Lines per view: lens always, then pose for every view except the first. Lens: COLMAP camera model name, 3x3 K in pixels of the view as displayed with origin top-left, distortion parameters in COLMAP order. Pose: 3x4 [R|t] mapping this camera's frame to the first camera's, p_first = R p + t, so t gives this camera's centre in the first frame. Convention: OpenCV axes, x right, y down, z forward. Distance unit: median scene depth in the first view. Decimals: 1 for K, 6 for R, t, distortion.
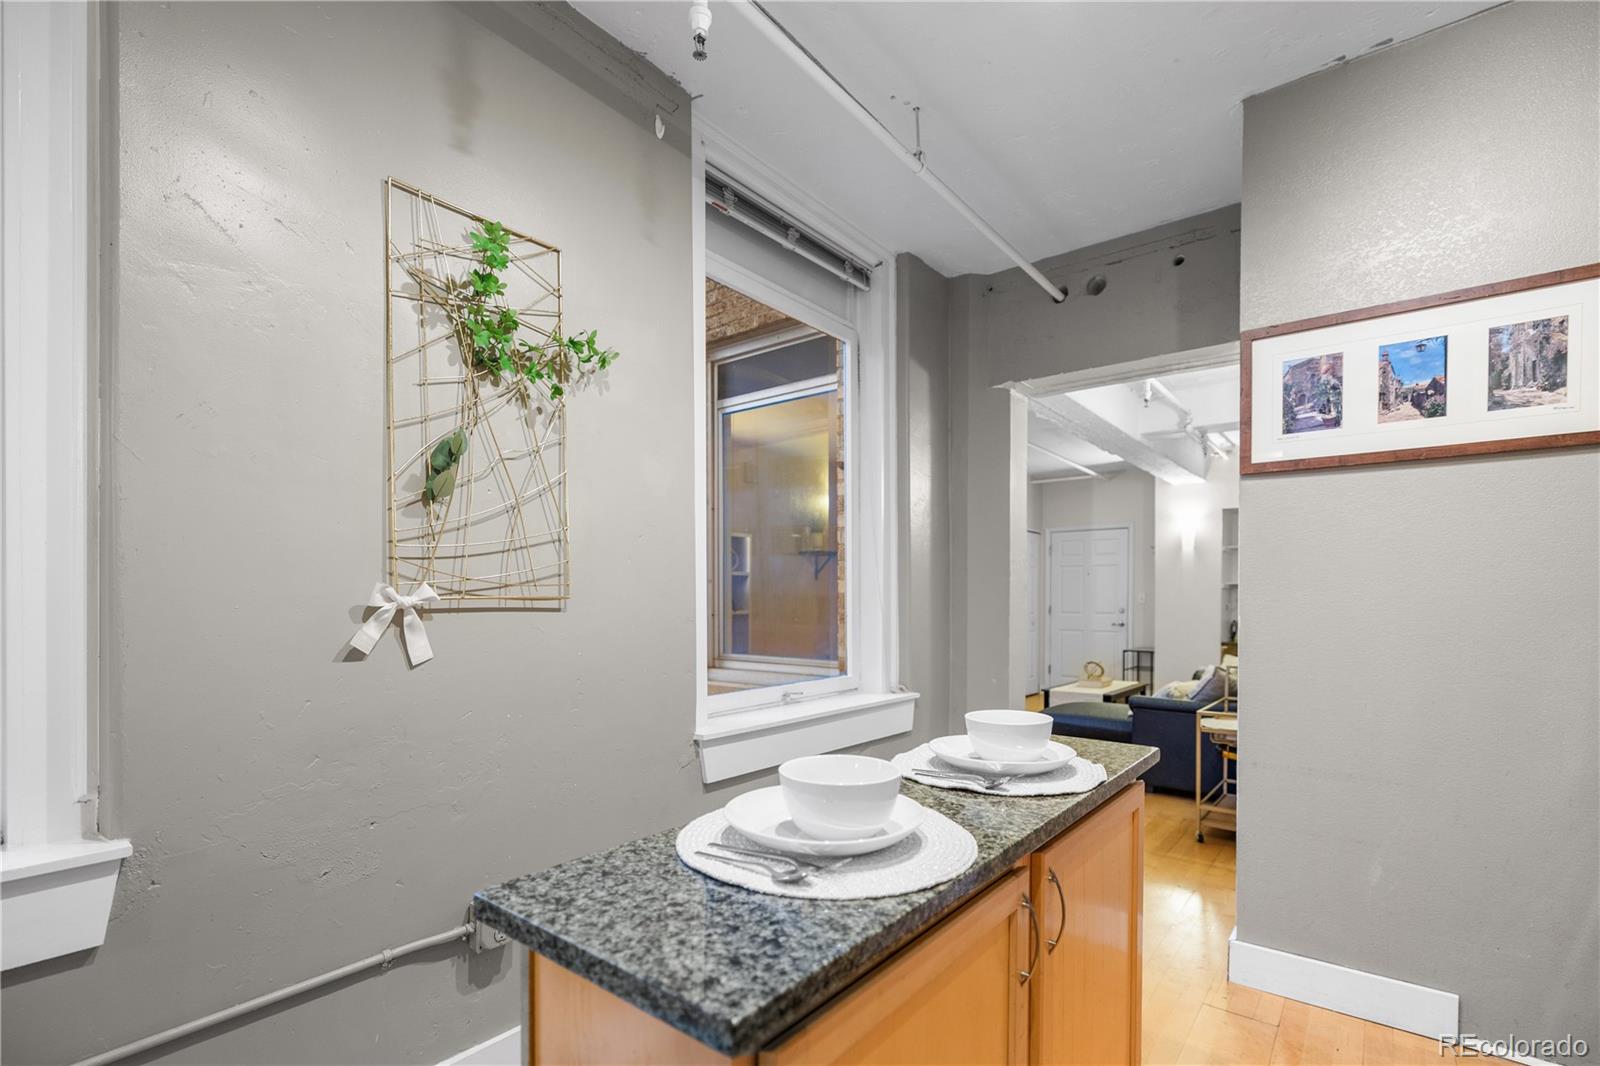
lens RADIAL K [[738.8, 0, 802.9], [0, 738.8, 603.4], [0, 0, 1]] dist [0.000716, 0.000050]
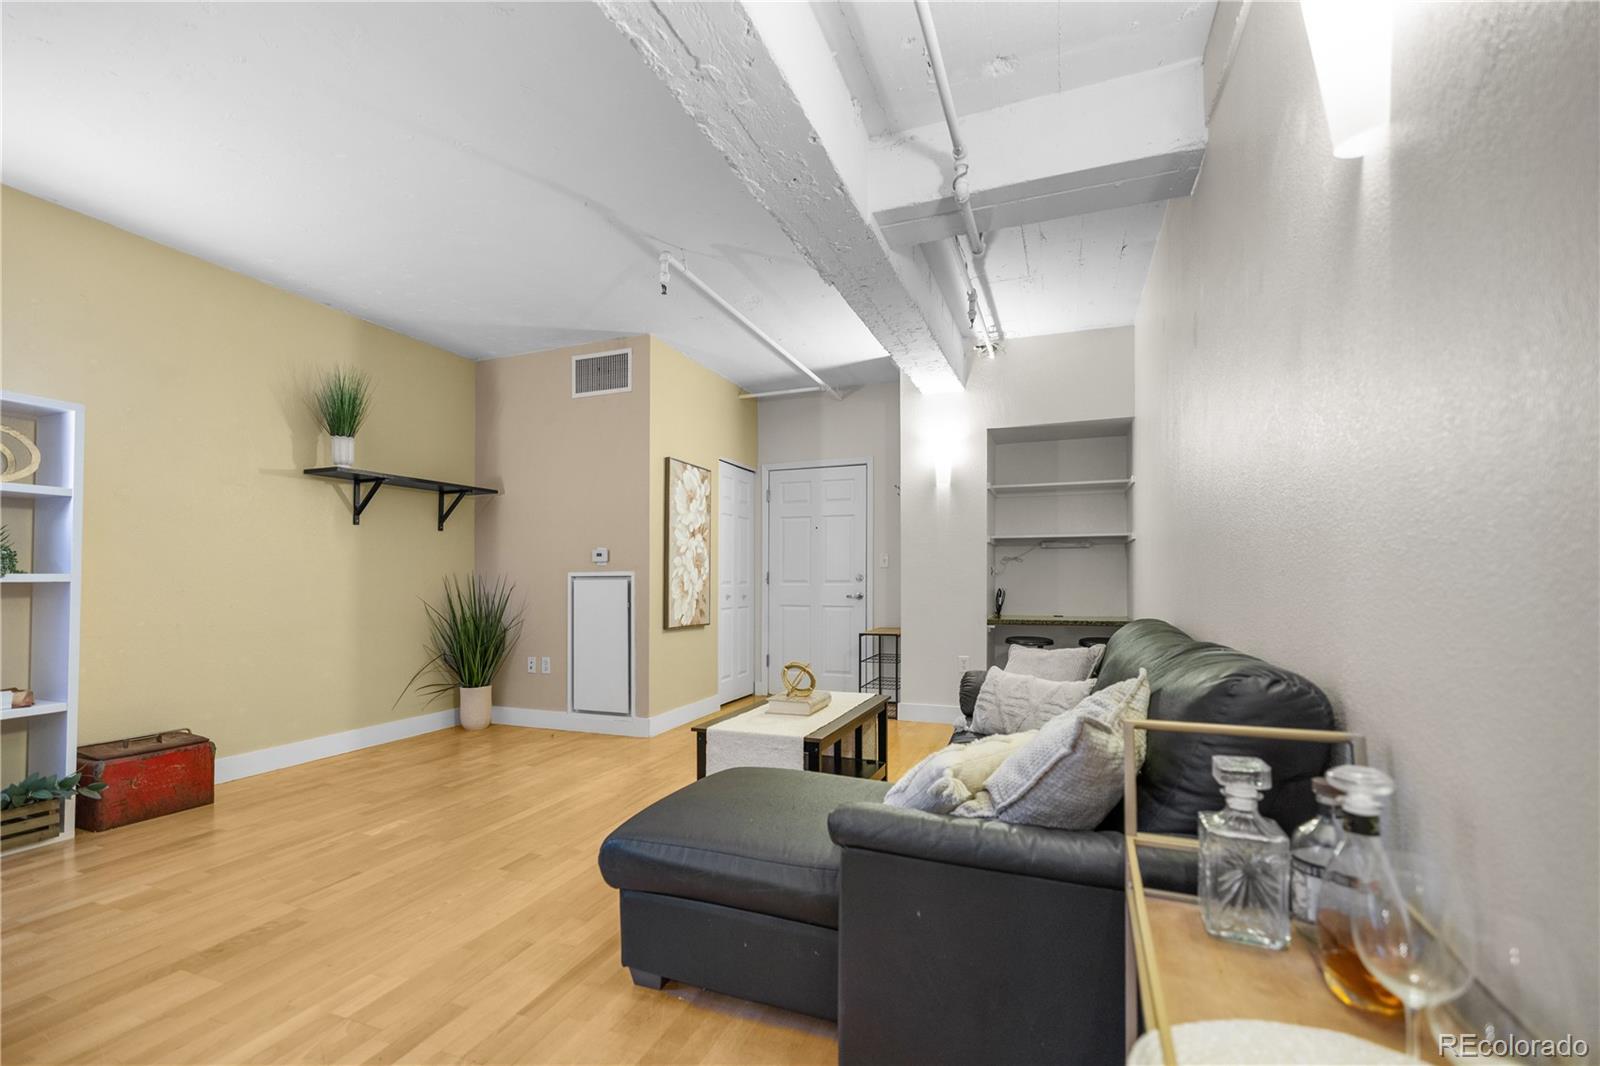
lens RADIAL K [[690.2, 0, 790.5], [0, 690.2, 571.6], [0, 0, 1]] dist [0.000639, 0.000046]
pose [[0.959206, -0.001378, 0.282706, 0.189486], [0.005800, 0.999874, -0.014806, 0.014620], [-0.282649, 0.015842, 0.959092, 0.398411]]
